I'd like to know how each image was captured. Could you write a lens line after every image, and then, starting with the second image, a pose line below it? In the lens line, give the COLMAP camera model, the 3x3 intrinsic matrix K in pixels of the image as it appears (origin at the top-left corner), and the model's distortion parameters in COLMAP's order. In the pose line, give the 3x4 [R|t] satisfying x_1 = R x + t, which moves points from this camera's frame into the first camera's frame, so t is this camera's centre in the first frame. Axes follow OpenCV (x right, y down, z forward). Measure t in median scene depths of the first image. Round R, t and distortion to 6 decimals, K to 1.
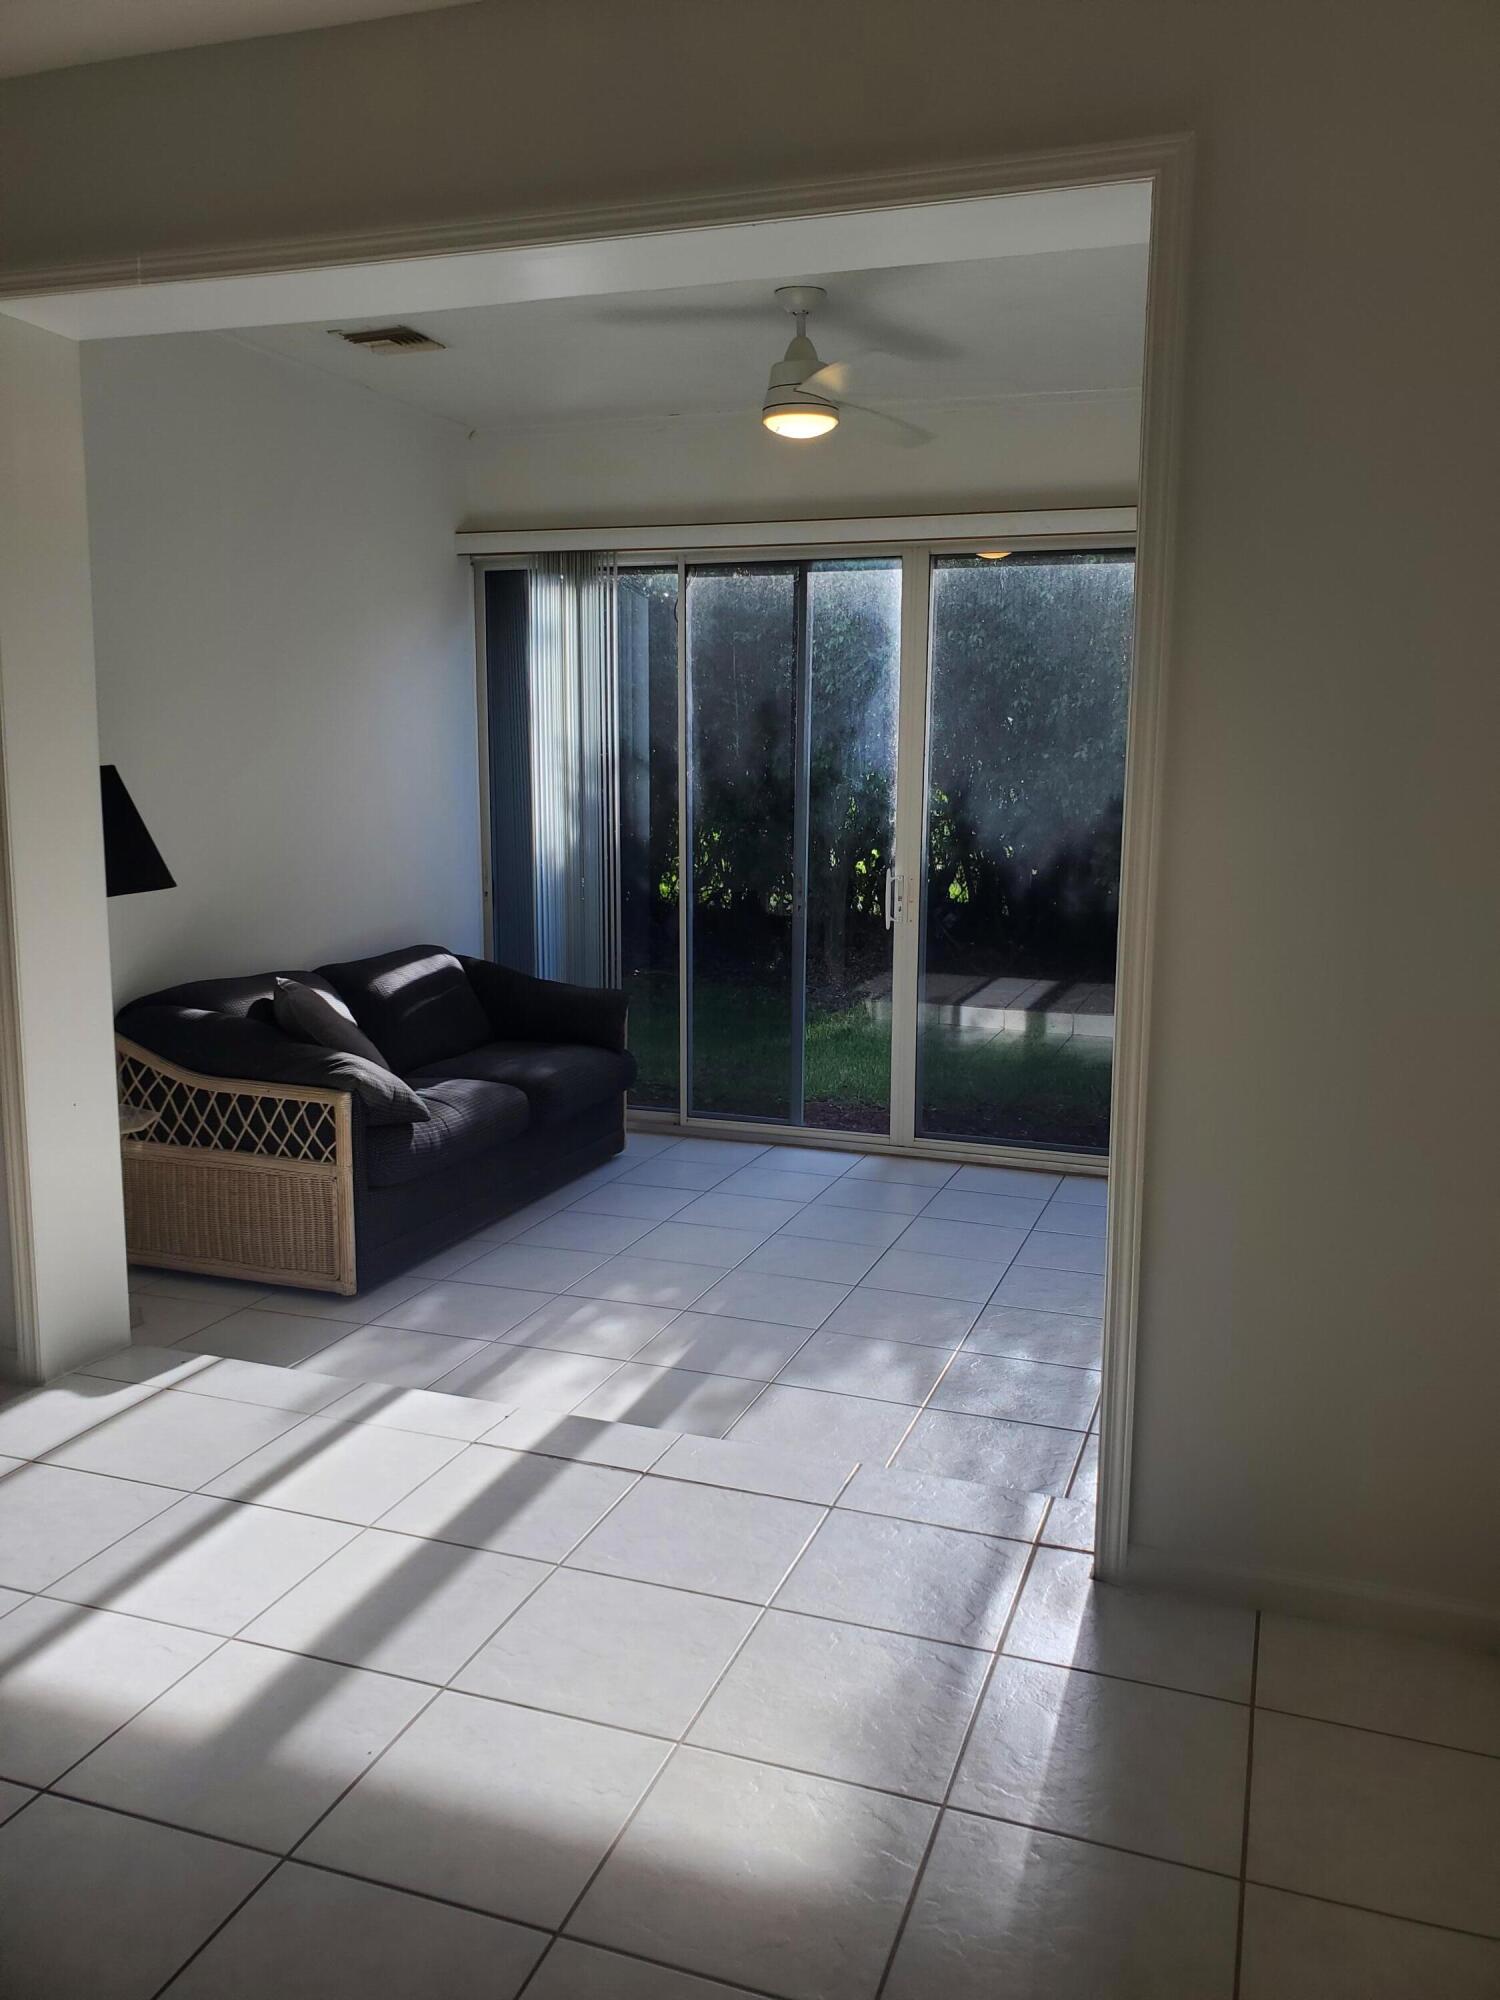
lens RADIAL K [[1554.9, 0, 750.0], [0, 1554.9, 1000.0], [0, 0, 1]] dist [0.003546, -0.001094]
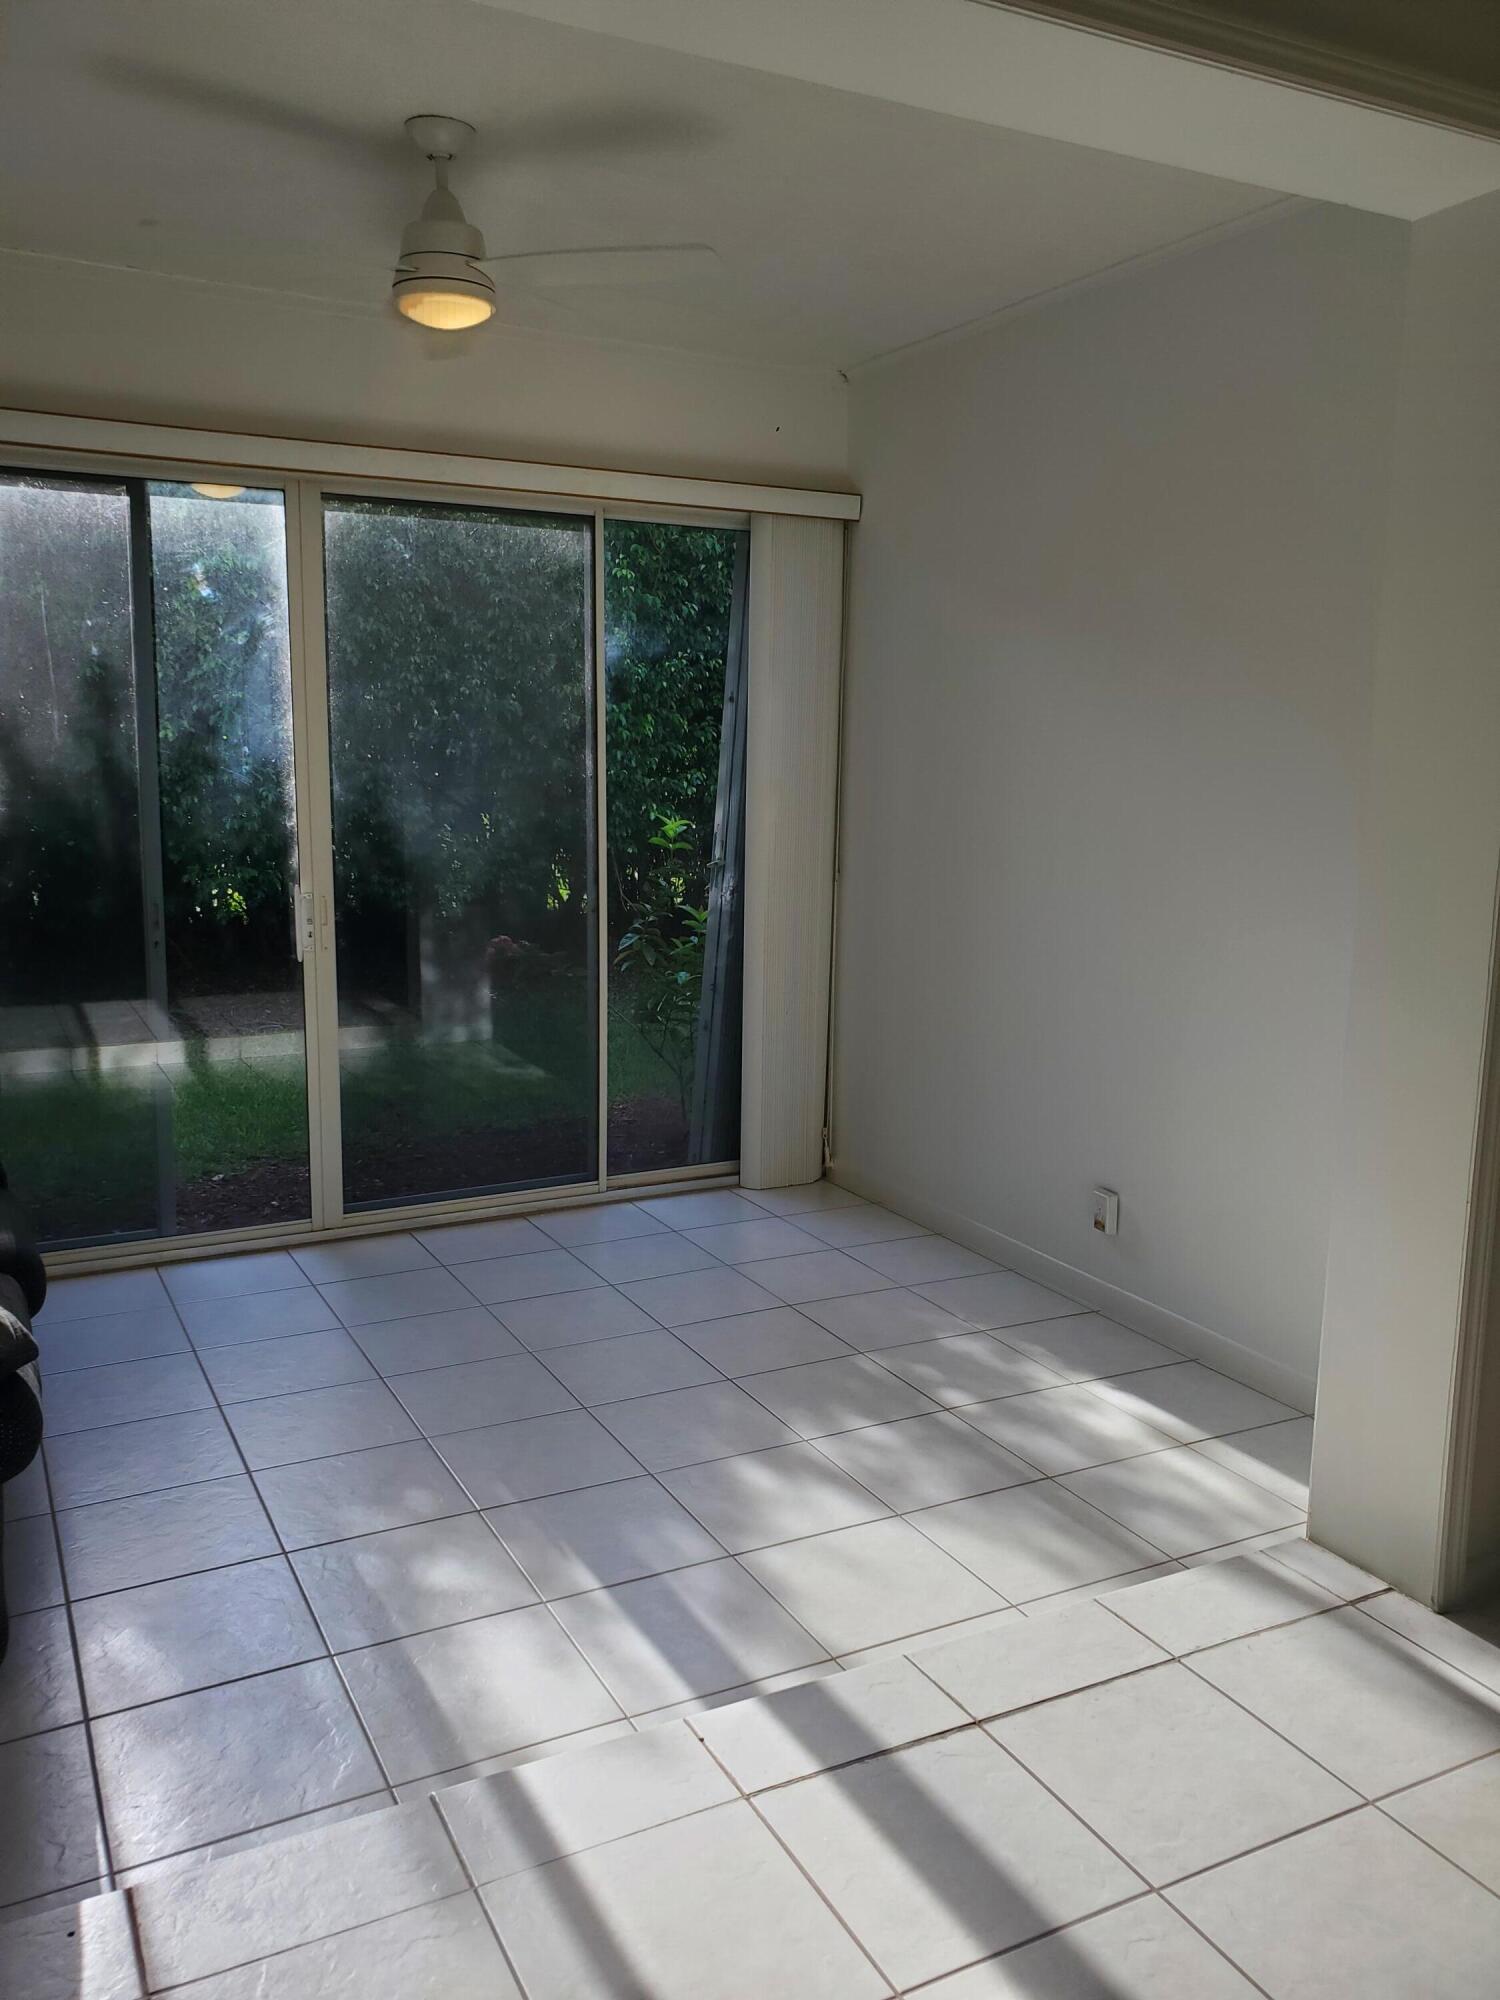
lens RADIAL K [[1592.1, 0, 750.3], [0, 1592.1, 956.5], [0, 0, 1]] dist [0.006017, -0.003193]
pose [[0.682480, -0.099994, 0.724032, -0.344344], [0.109298, 0.993421, 0.034173, -0.050750], [-0.722686, 0.055813, 0.688920, 0.279956]]
